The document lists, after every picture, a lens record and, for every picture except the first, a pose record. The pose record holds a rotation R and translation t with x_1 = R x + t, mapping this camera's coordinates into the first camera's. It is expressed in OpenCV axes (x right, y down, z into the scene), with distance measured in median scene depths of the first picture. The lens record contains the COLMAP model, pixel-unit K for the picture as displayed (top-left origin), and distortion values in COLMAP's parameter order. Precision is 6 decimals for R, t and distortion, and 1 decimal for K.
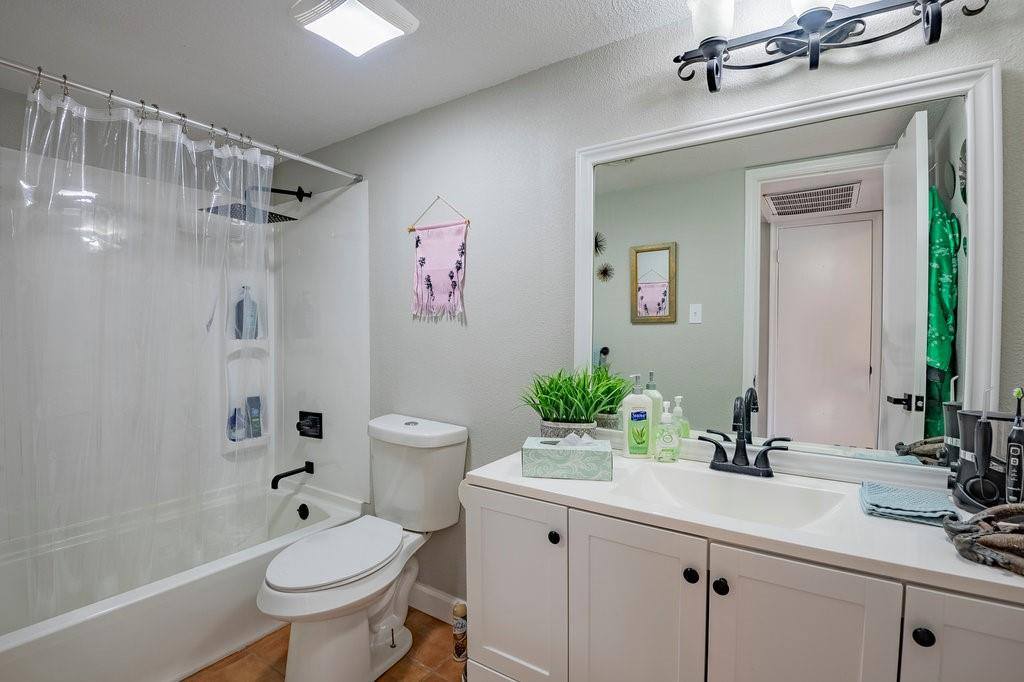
lens RADIAL K [[463.3, 0, 514.4], [0, 463.3, 338.0], [0, 0, 1]] dist [0.022074, -0.025630]
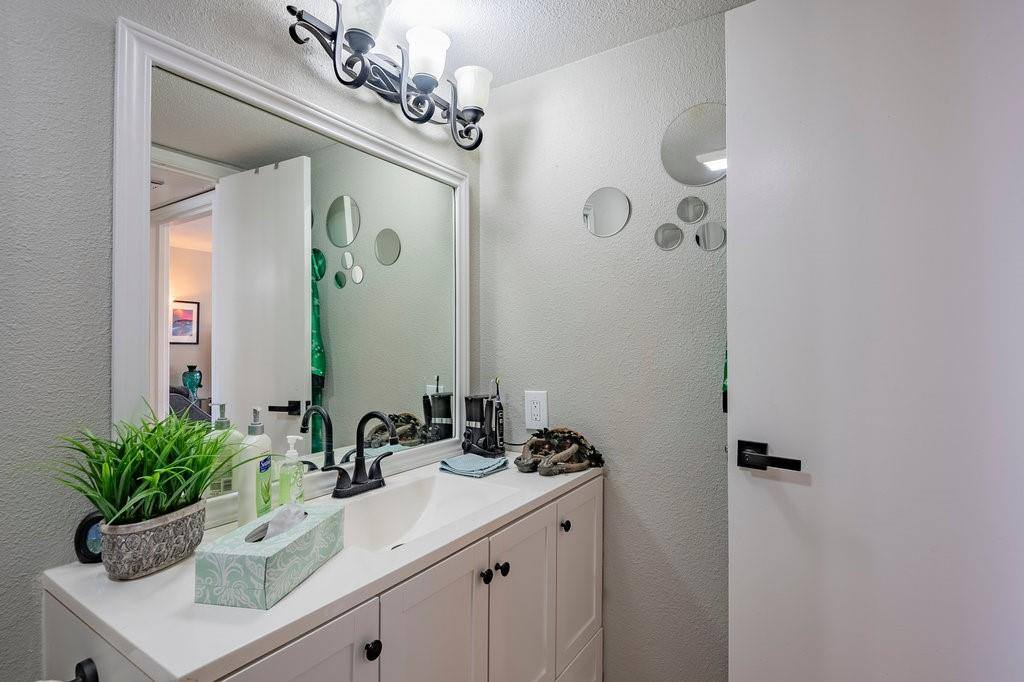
lens RADIAL K [[502.5, 0, 515.1], [0, 502.5, 335.5], [0, 0, 1]] dist [0.035970, -0.025981]
pose [[0.028206, 0.020126, 0.999400, -0.455987], [0.014771, 0.999680, -0.020549, -0.006207], [-0.999493, 0.015341, 0.027900, 0.527406]]
